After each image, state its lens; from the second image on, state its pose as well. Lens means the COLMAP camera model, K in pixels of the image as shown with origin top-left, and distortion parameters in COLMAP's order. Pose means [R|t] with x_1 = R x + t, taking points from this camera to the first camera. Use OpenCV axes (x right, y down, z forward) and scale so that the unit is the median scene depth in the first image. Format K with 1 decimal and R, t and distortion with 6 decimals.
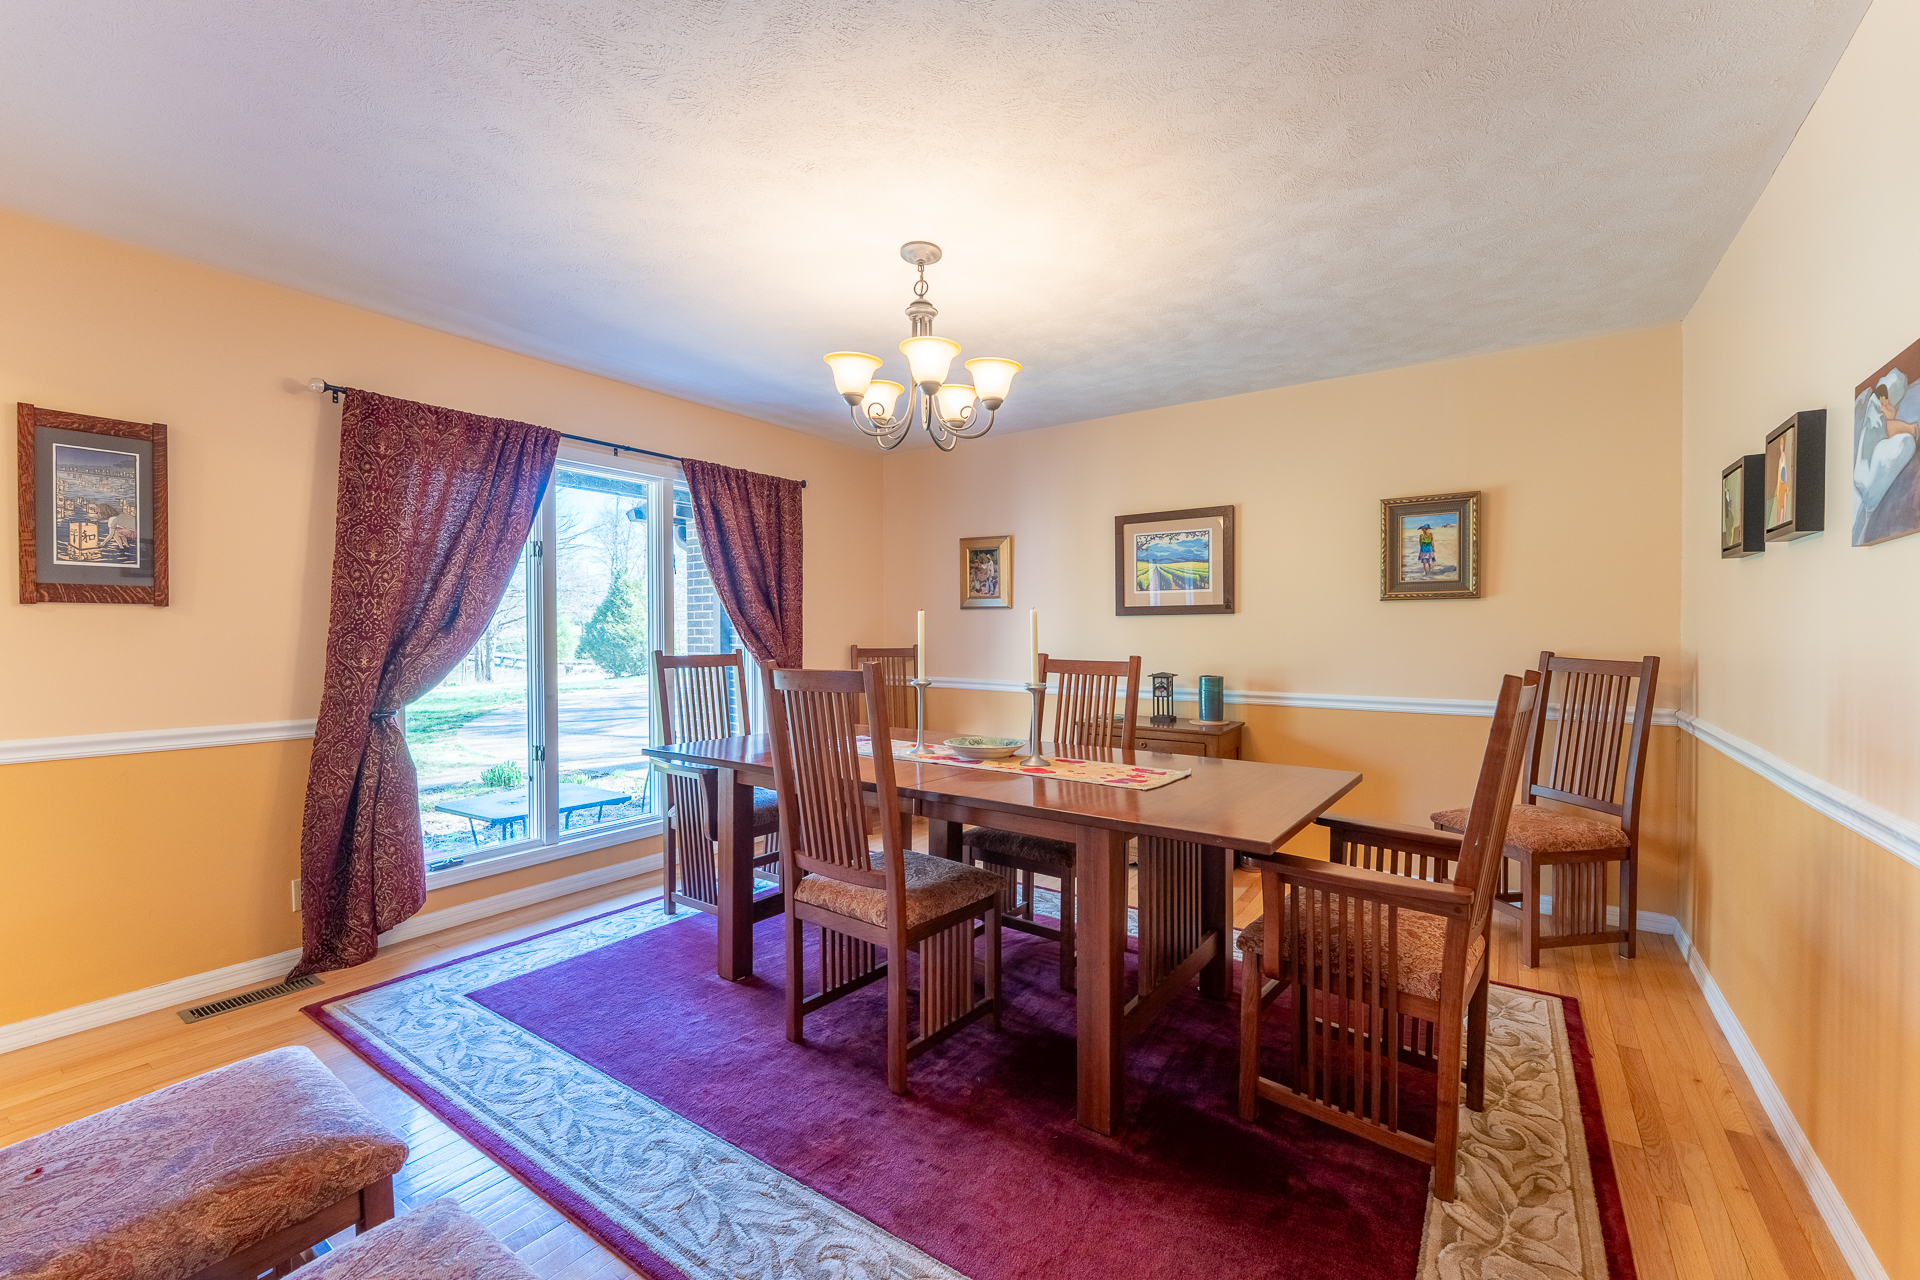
lens RADIAL K [[780.6, 0, 946.2], [0, 780.6, 636.6], [0, 0, 1]] dist [0.000621, 0.000045]
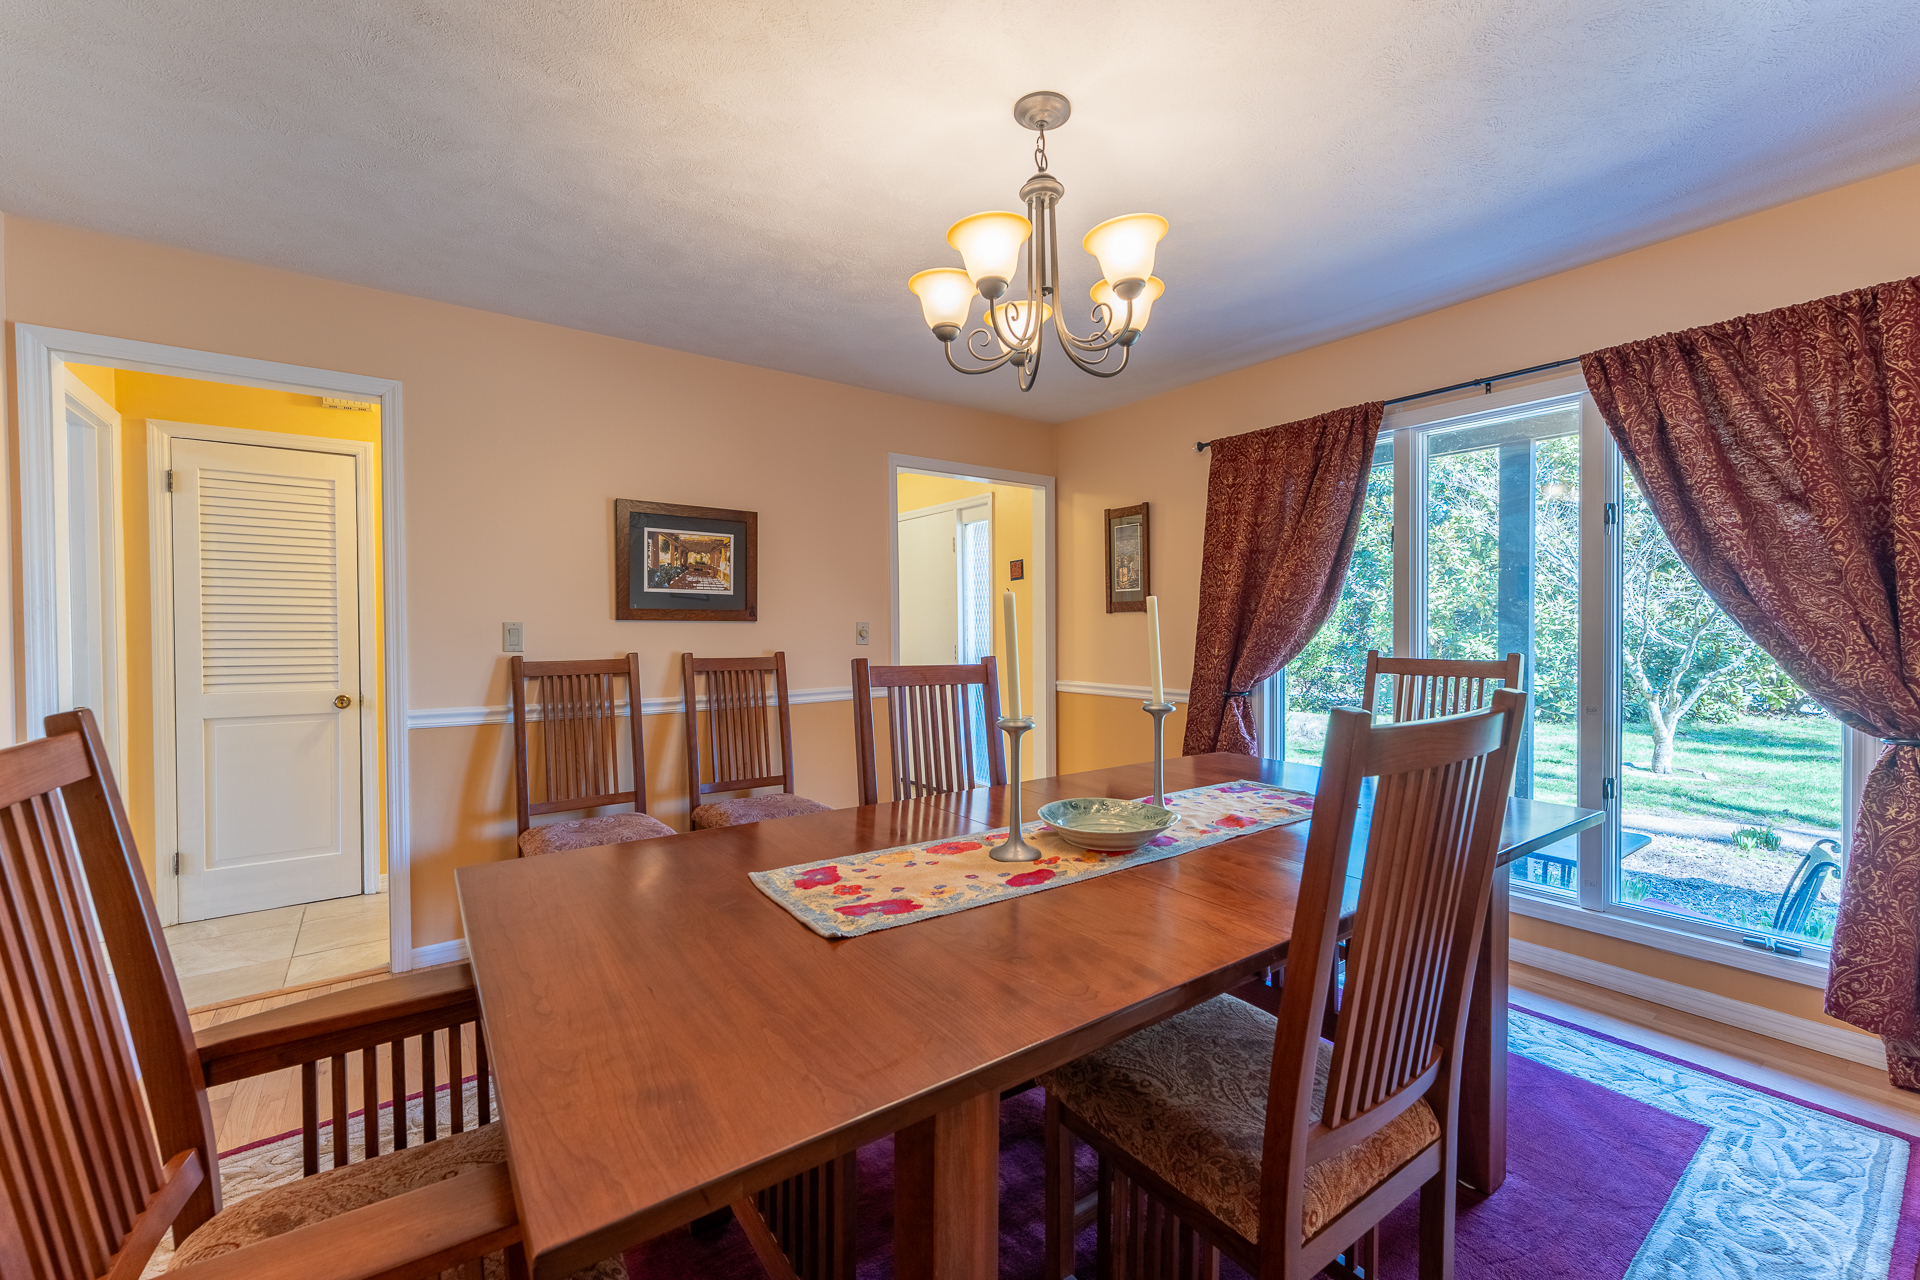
lens RADIAL K [[780.6, 0, 946.2], [0, 780.6, 636.6], [0, 0, 1]] dist [0.000621, 0.000045]
pose [[-0.333890, 0.015848, -0.942479, 0.552656], [-0.006205, 0.999800, 0.019011, -0.014563], [0.942592, 0.012196, -0.333725, 0.940384]]
